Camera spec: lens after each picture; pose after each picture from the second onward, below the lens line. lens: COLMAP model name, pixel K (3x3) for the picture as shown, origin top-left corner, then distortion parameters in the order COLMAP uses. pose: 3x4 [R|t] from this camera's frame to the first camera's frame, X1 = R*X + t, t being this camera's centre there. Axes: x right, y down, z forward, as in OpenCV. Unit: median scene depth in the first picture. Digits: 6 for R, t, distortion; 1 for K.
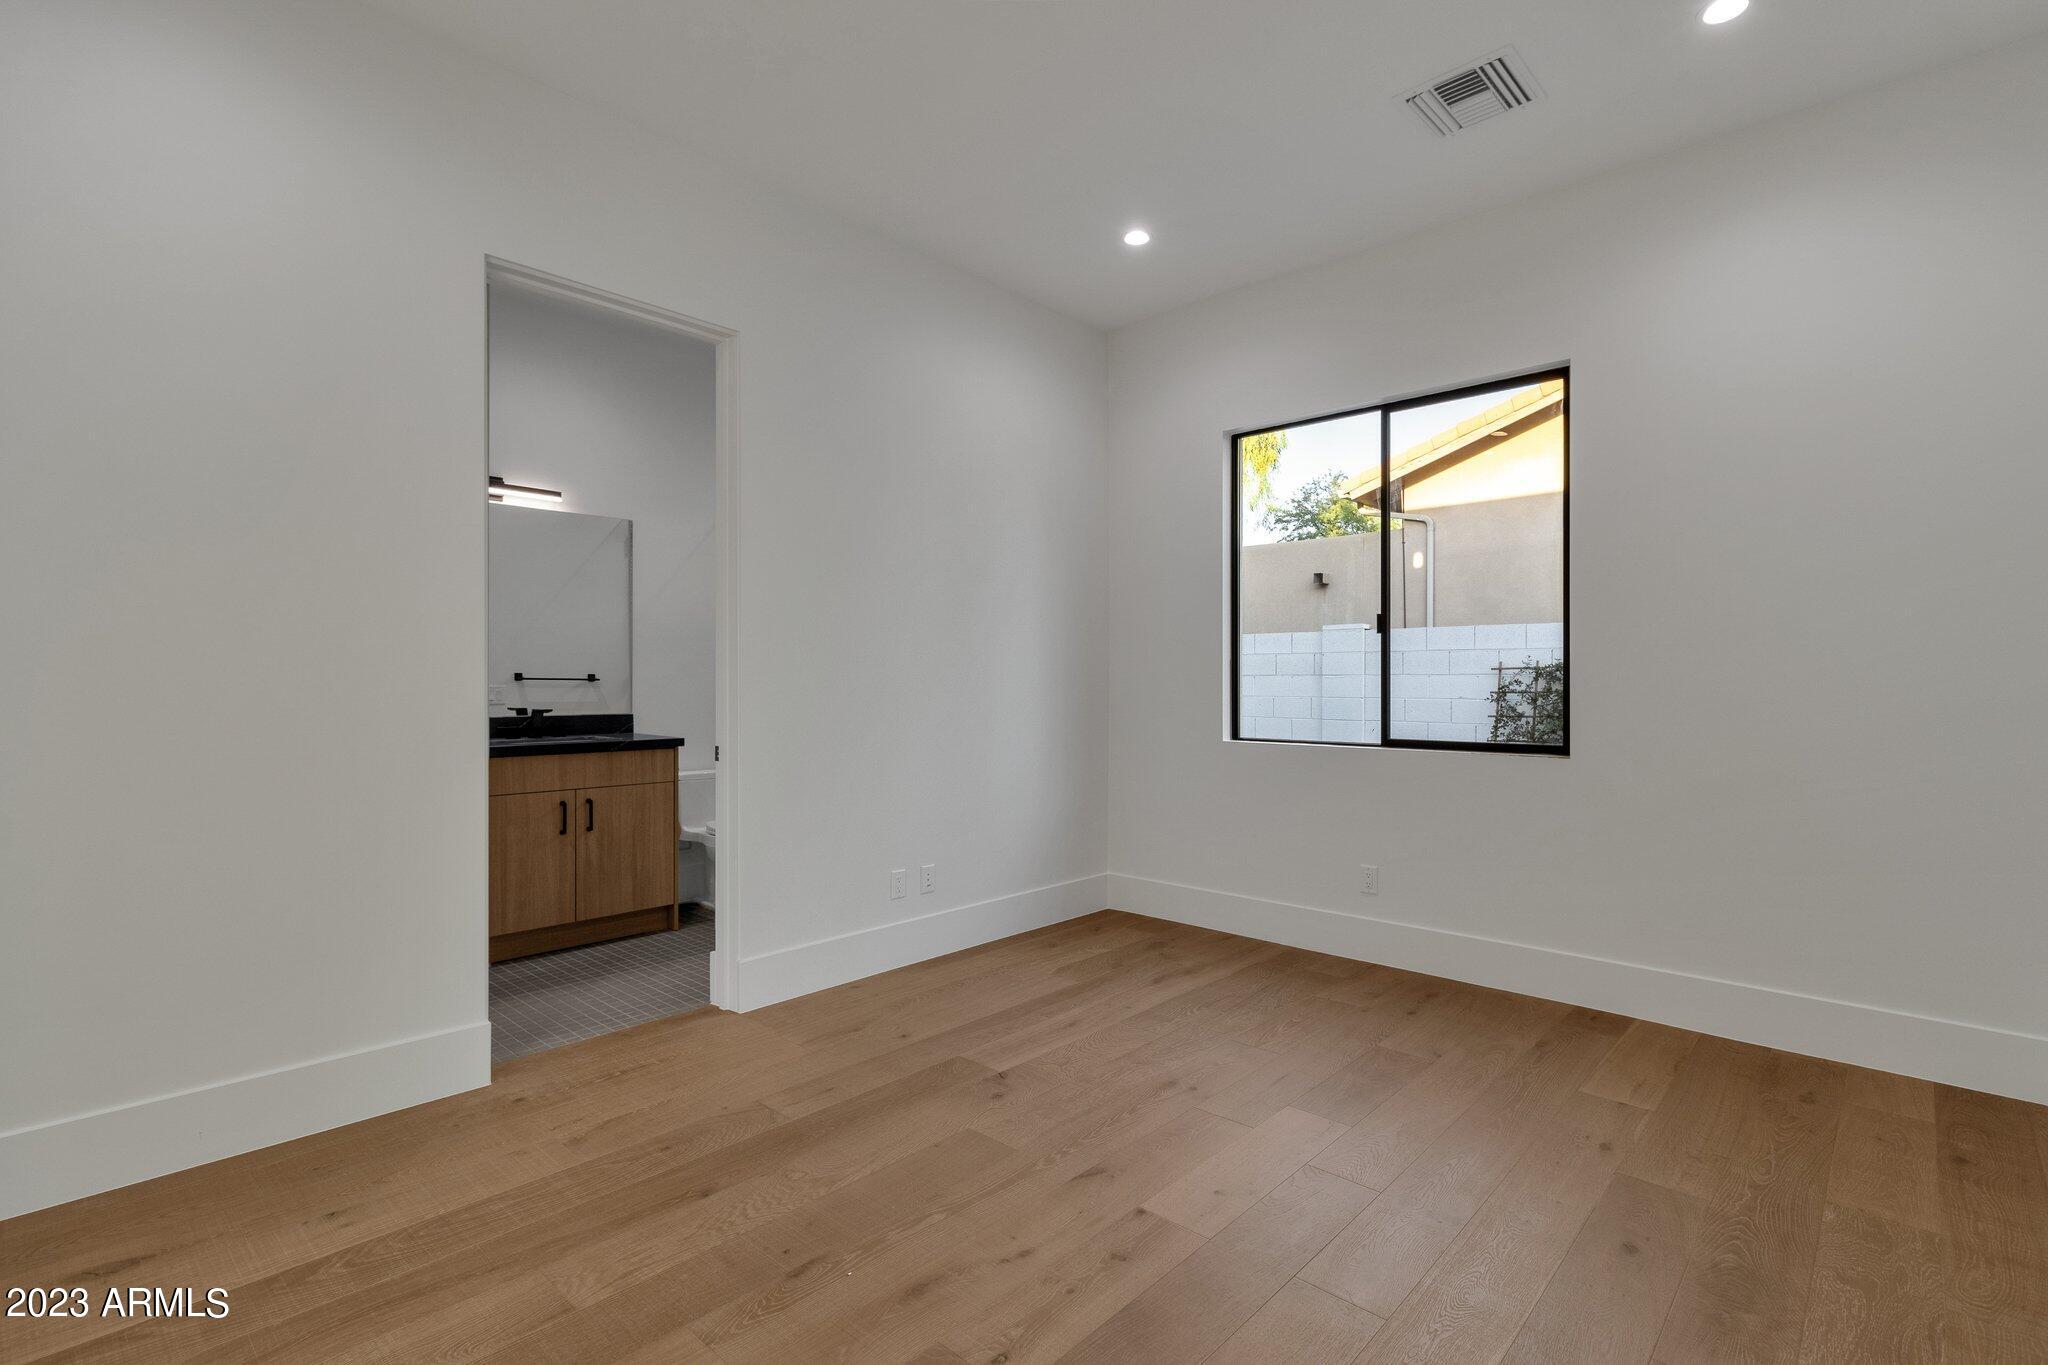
lens RADIAL K [[949.8, 0, 1044.4], [0, 949.8, 681.8], [0, 0, 1]] dist [0.003991, 0.000404]
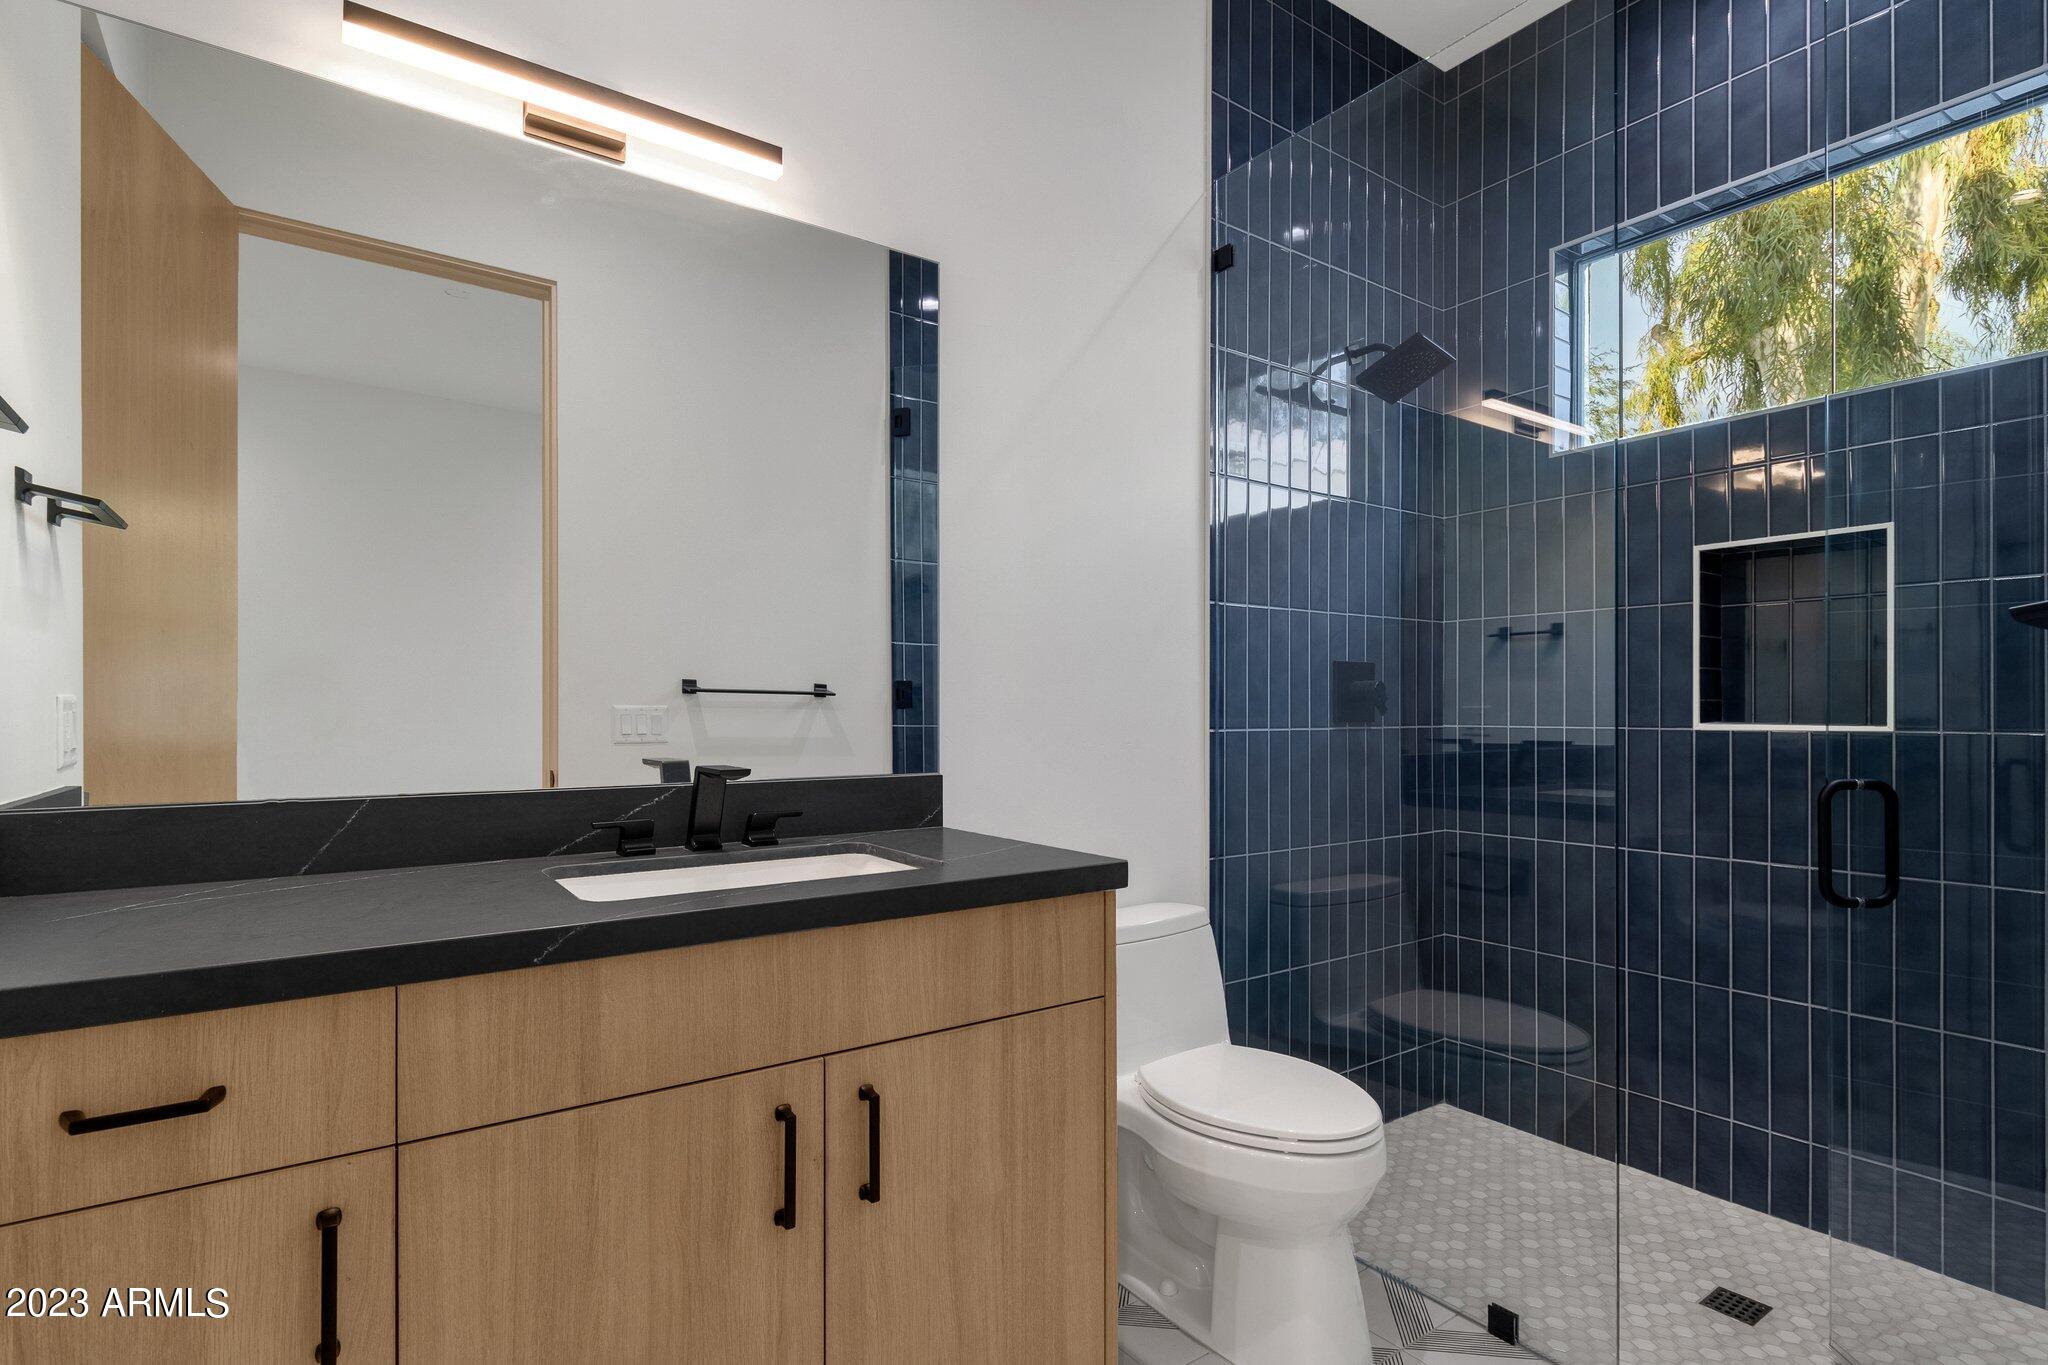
lens RADIAL K [[1034.5, 0, 1026.5], [0, 1034.5, 705.3], [0, 0, 1]] dist [-0.002841, -0.014076]
pose [[0.975941, -0.001632, -0.218028, -0.354461], [0.001170, 0.999997, -0.002246, 0.007882], [0.218031, 0.001937, 0.975940, 0.687233]]
